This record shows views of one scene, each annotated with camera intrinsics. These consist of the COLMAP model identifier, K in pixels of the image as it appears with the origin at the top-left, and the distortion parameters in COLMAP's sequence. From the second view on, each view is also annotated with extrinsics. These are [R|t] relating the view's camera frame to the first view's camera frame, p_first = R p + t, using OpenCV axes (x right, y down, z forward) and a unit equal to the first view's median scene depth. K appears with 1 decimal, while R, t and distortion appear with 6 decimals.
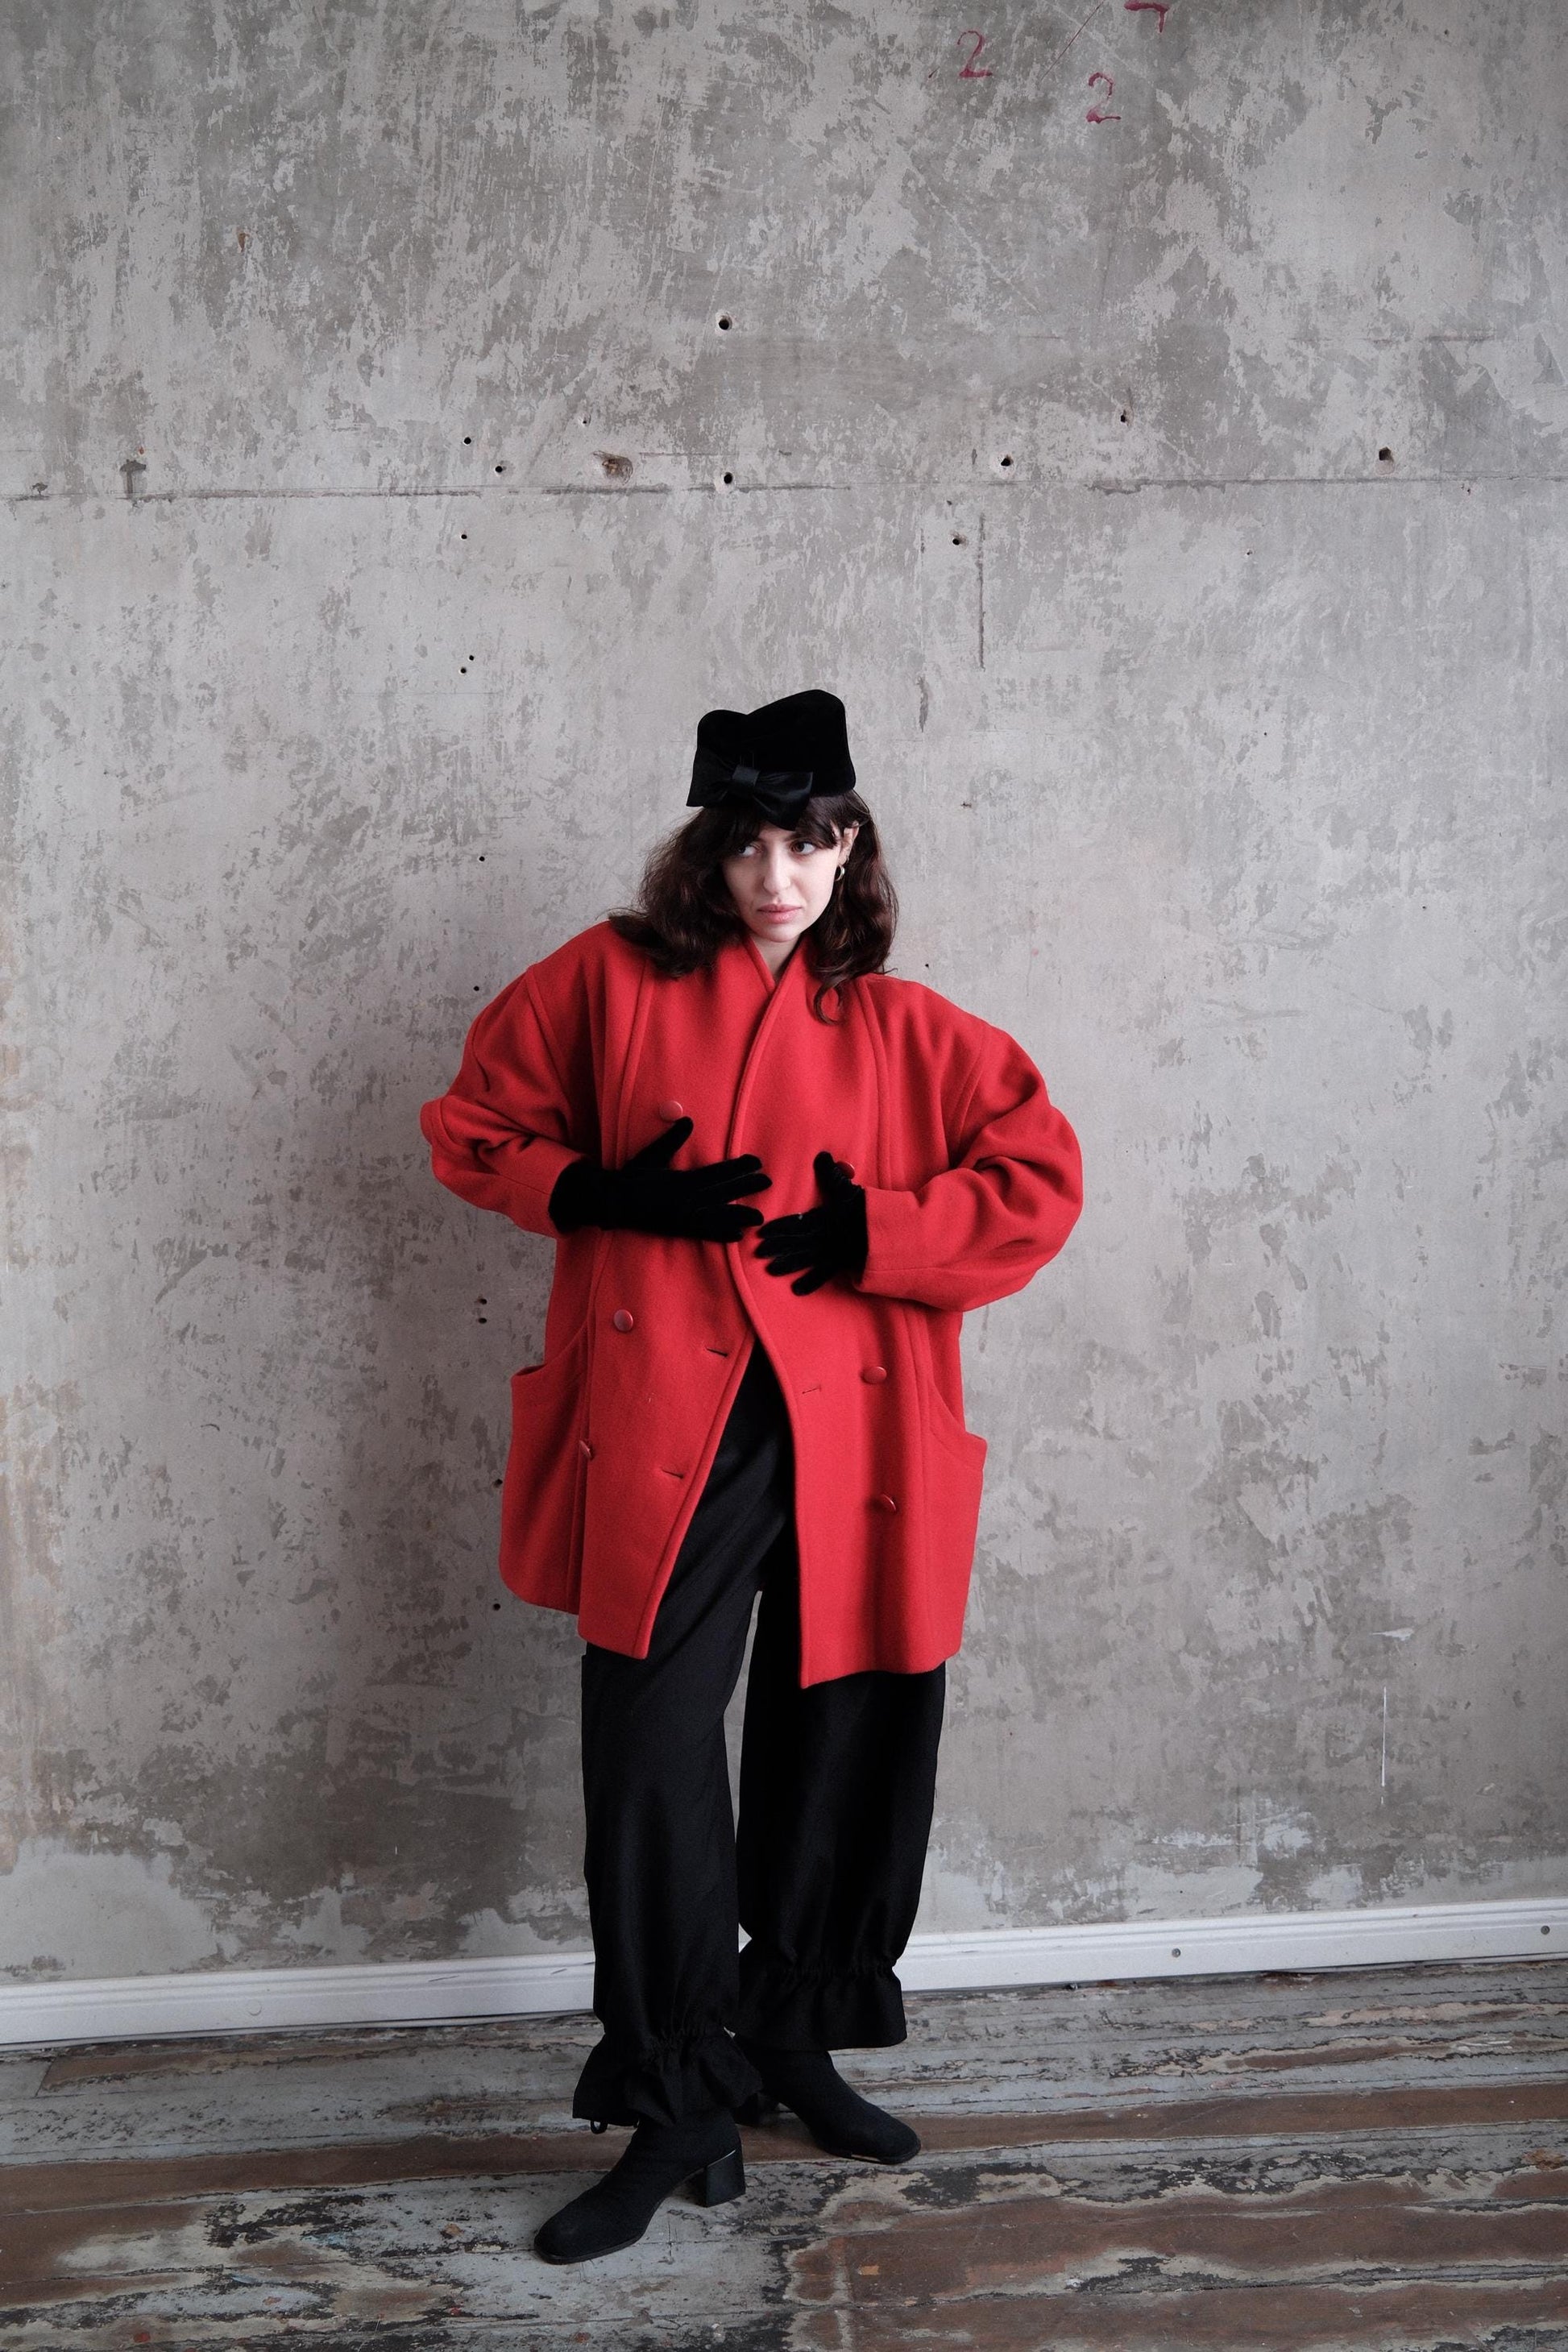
lens RADIAL K [[2120.5, 0, 781.0], [0, 2120.5, 1159.2], [0, 0, 1]] dist [-0.007485, 0.023594]
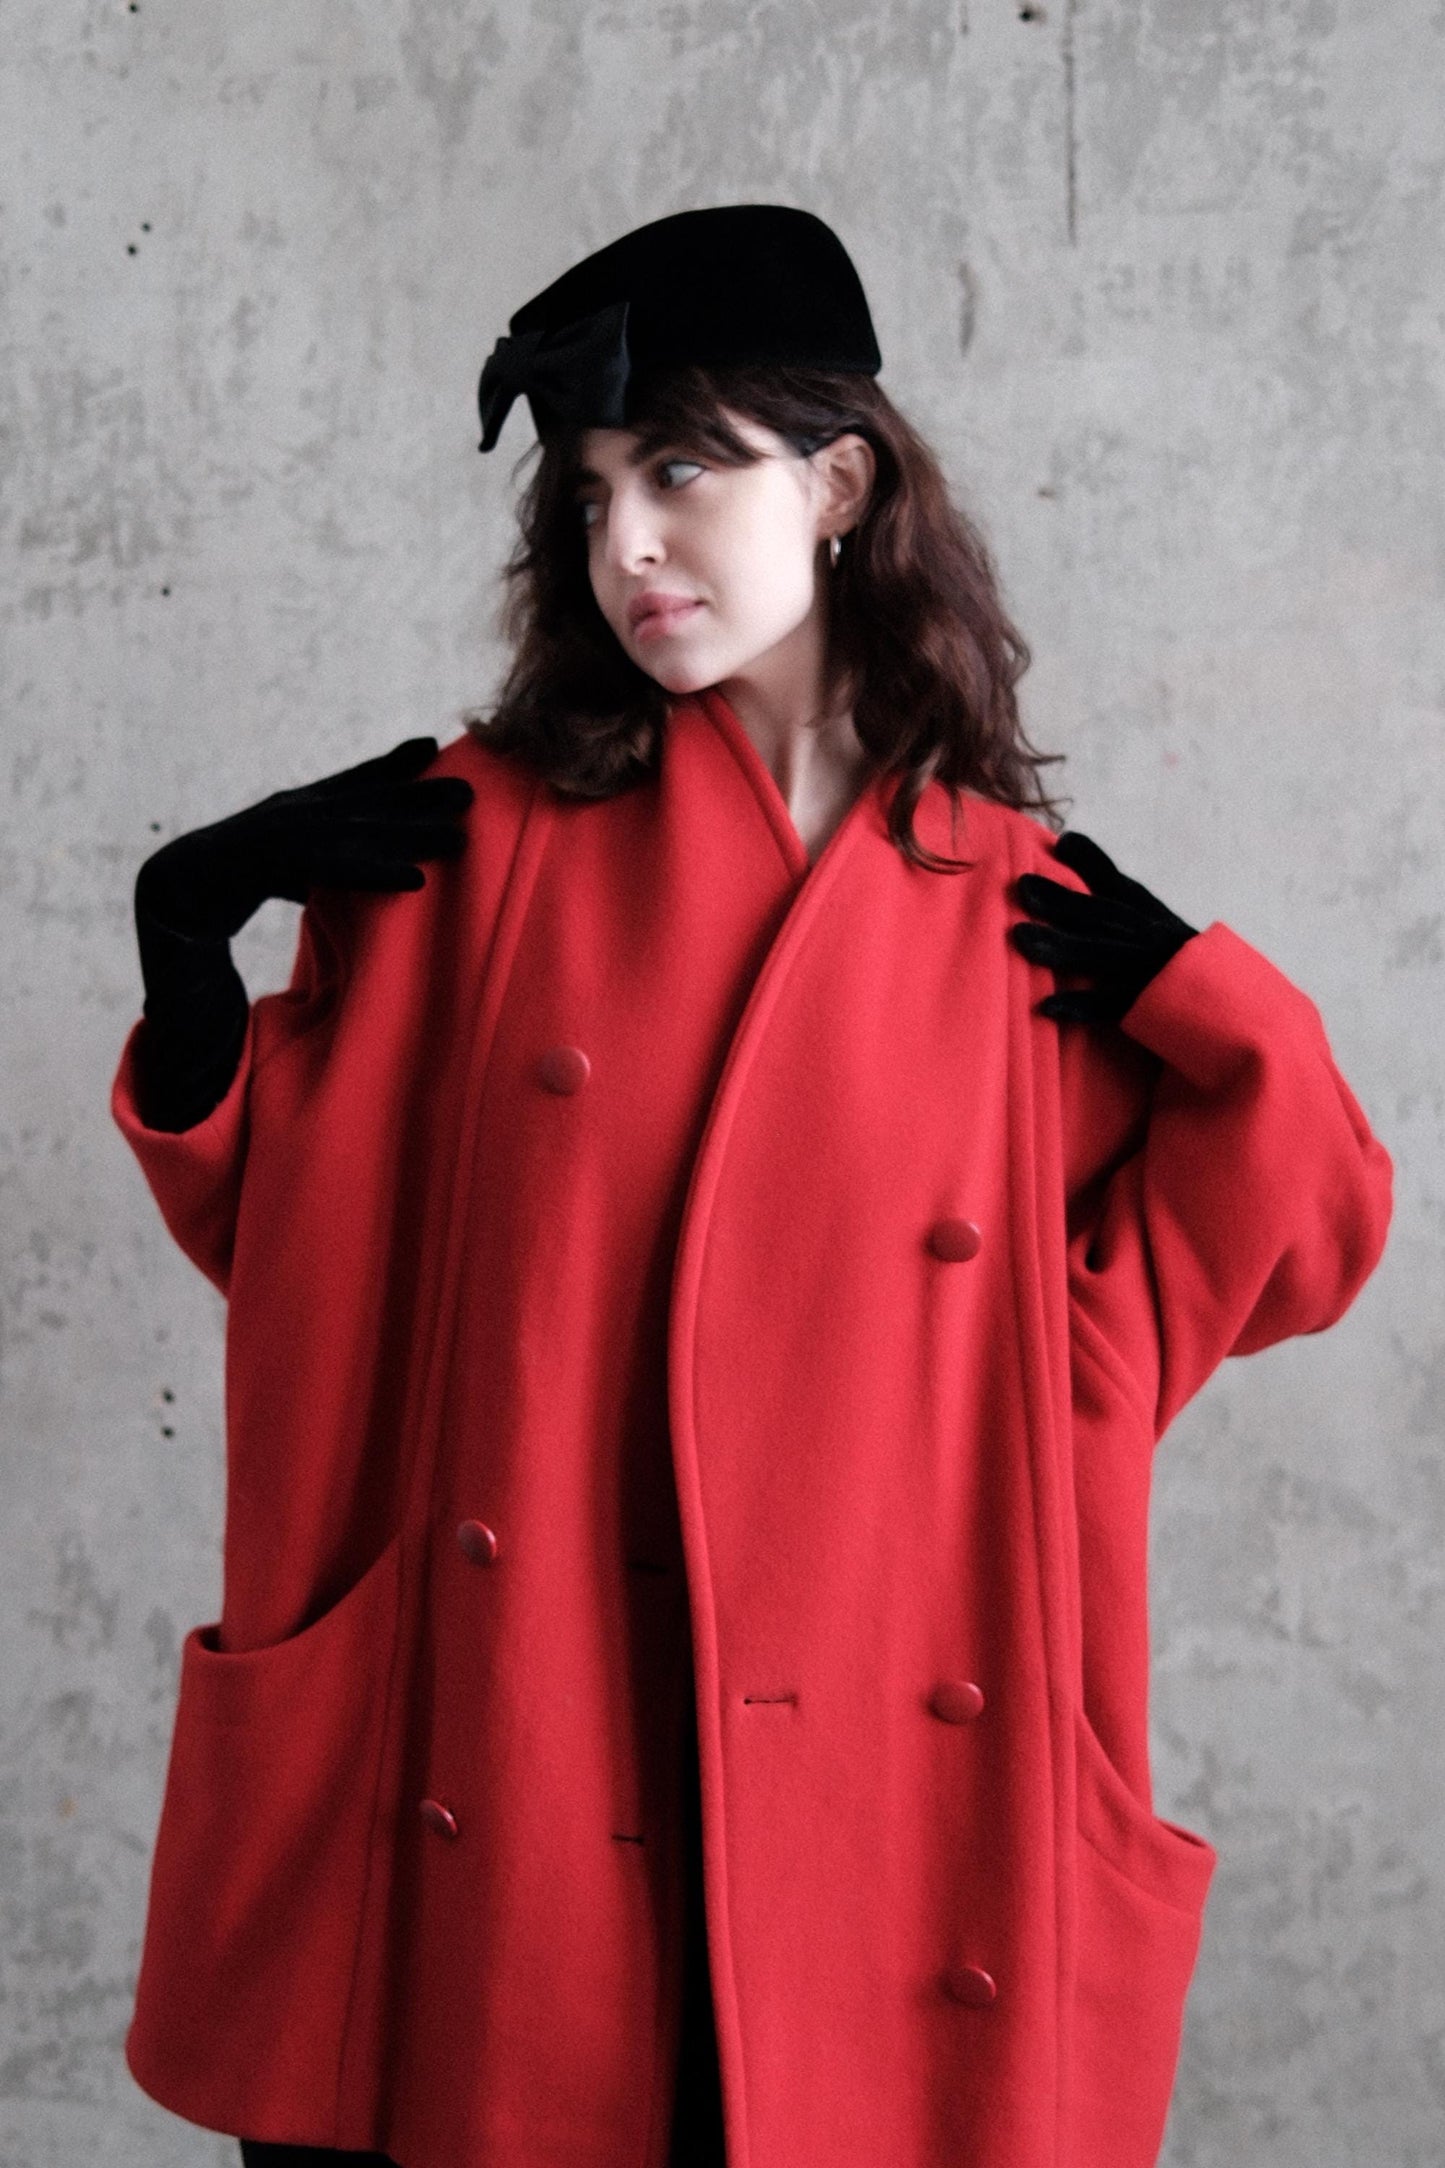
lens RADIAL K [[1052.3, 0, 723.4], [0, 1052.3, 1033.2], [0, 0, 1]] dist [-0.001267, 0.000705]
pose [[0.999814, -0.001929, 0.019191, -0.001647], [0.002451, 0.999627, -0.027204, -0.019511], [-0.019131, 0.027246, 0.999446, 0.731968]]
